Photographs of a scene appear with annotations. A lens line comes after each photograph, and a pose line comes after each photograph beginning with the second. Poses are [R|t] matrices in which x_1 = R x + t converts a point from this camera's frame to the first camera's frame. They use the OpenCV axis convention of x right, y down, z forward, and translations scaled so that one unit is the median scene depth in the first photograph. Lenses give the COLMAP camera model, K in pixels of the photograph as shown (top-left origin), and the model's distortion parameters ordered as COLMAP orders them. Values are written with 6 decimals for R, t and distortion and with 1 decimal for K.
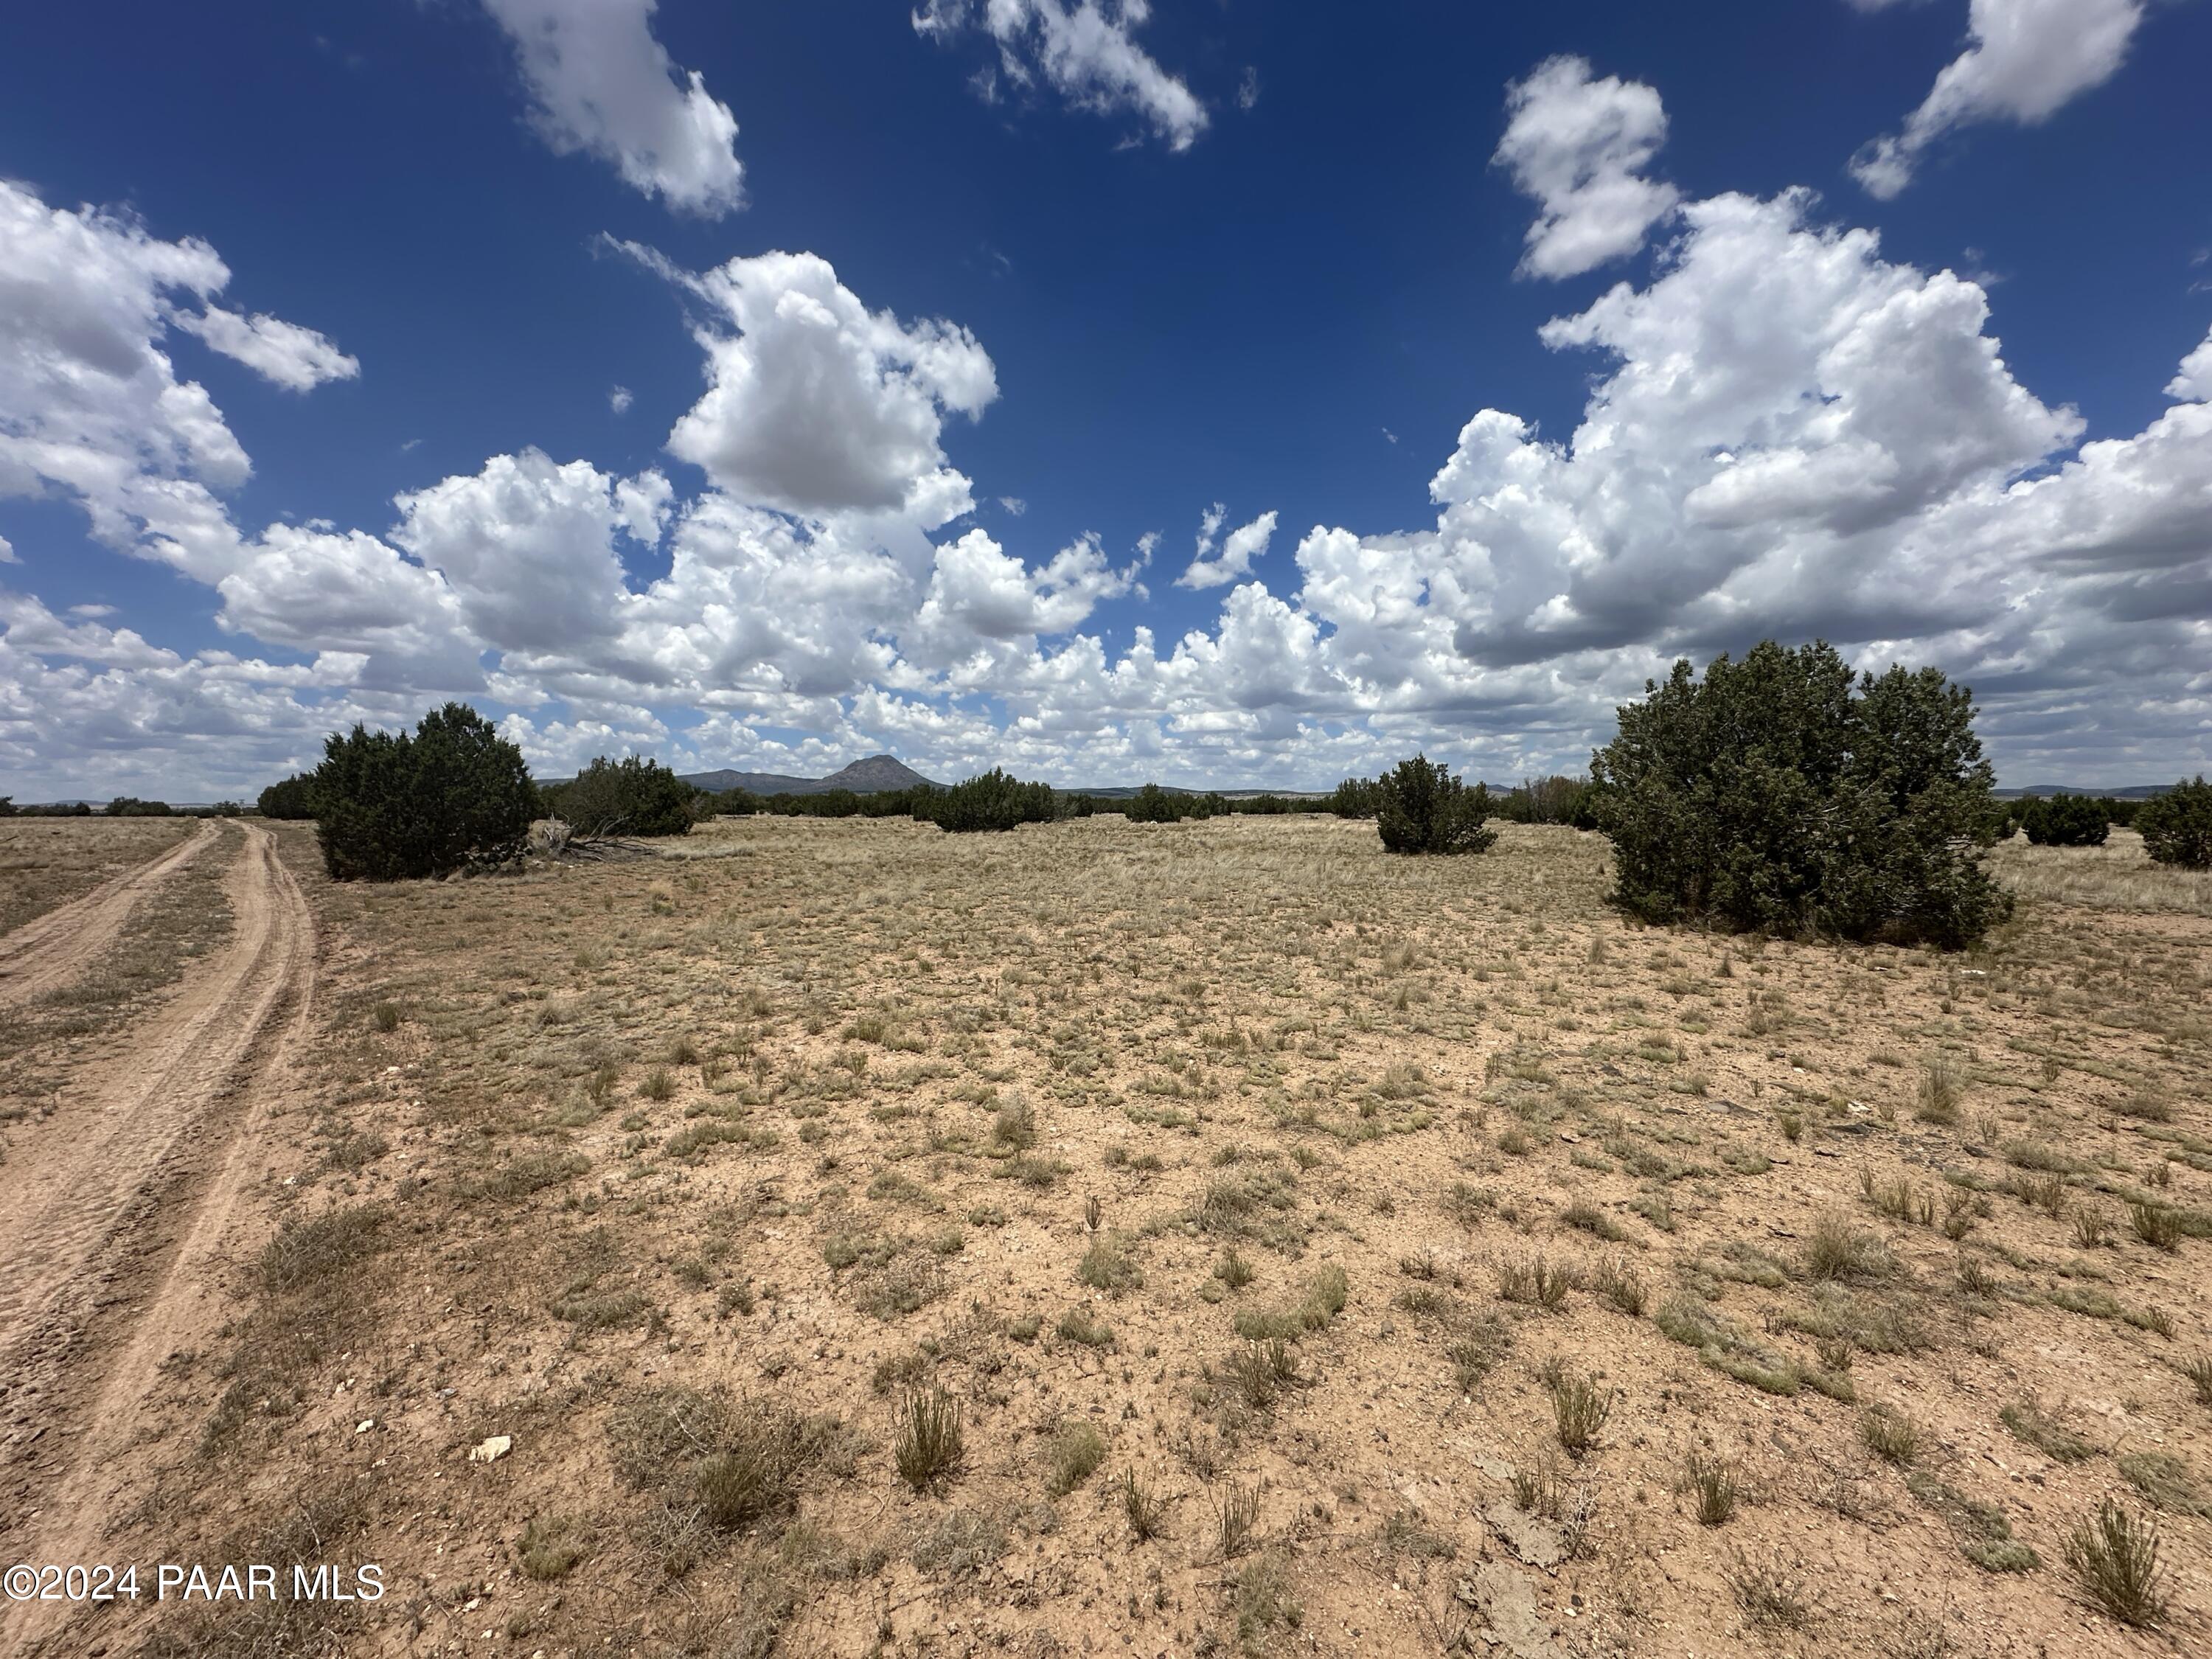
lens RADIAL K [[866.7, 0, 1106.0], [0, 866.7, 829.5], [0, 0, 1]] dist [-0.003708, 0.000309]
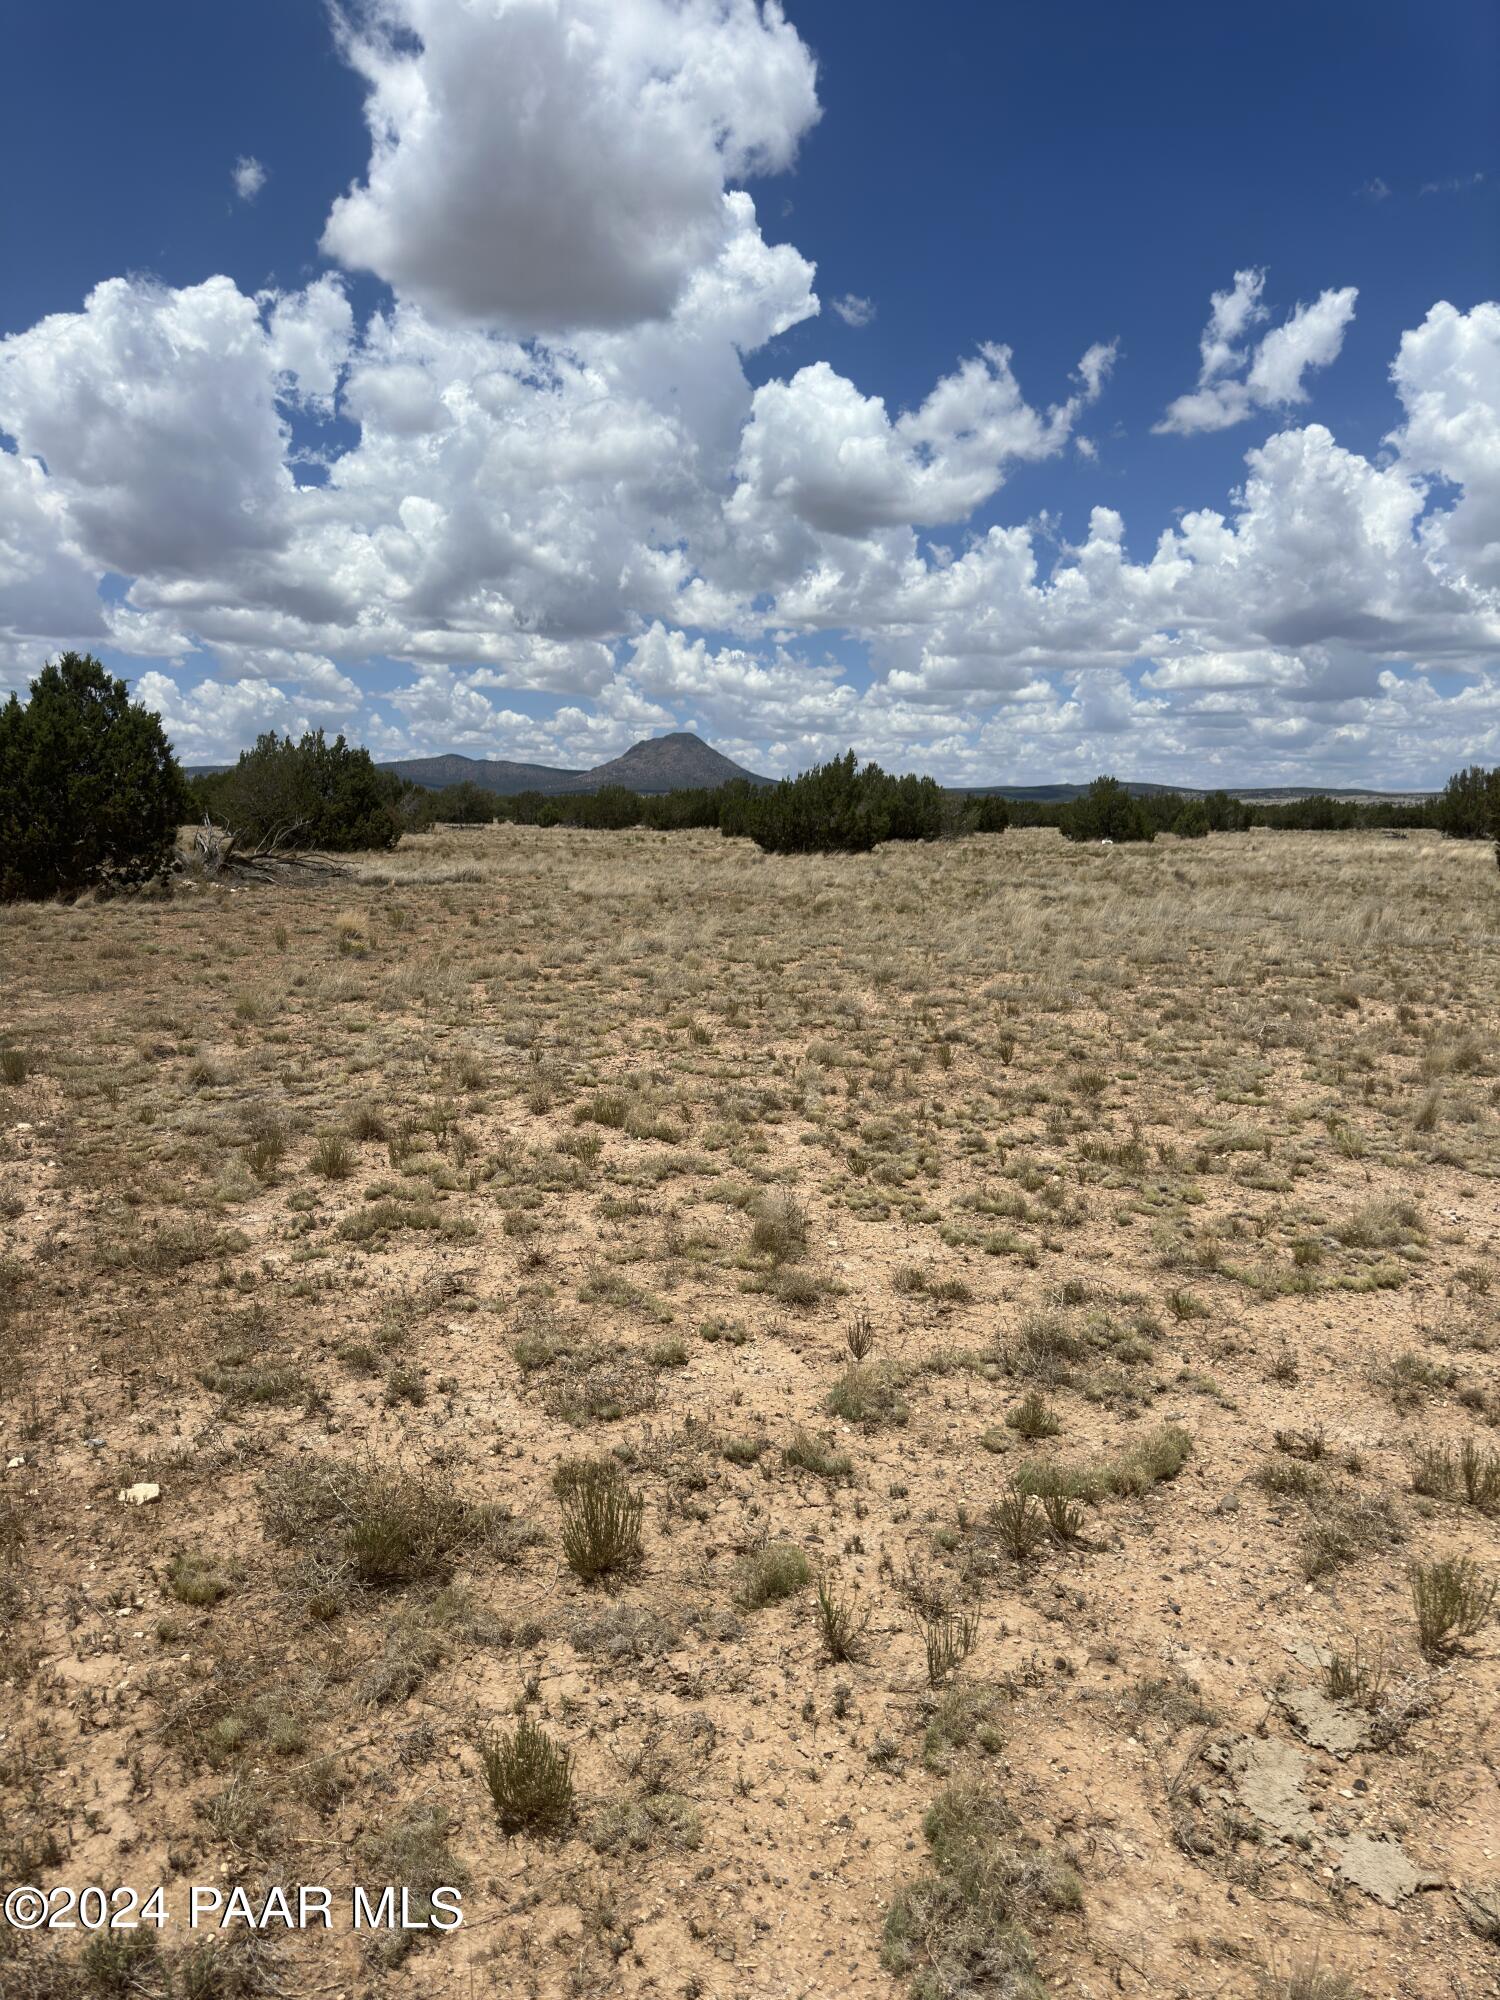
lens RADIAL K [[1372.2, 0, 750.0], [0, 1372.2, 1000.0], [0, 0, 1]] dist [0.184793, -0.360580]
pose [[0.979135, 0.035024, -0.200170, 0.063031], [-0.013757, 0.994200, 0.106665, 0.012225], [0.202745, -0.101686, 0.973938, -0.083111]]
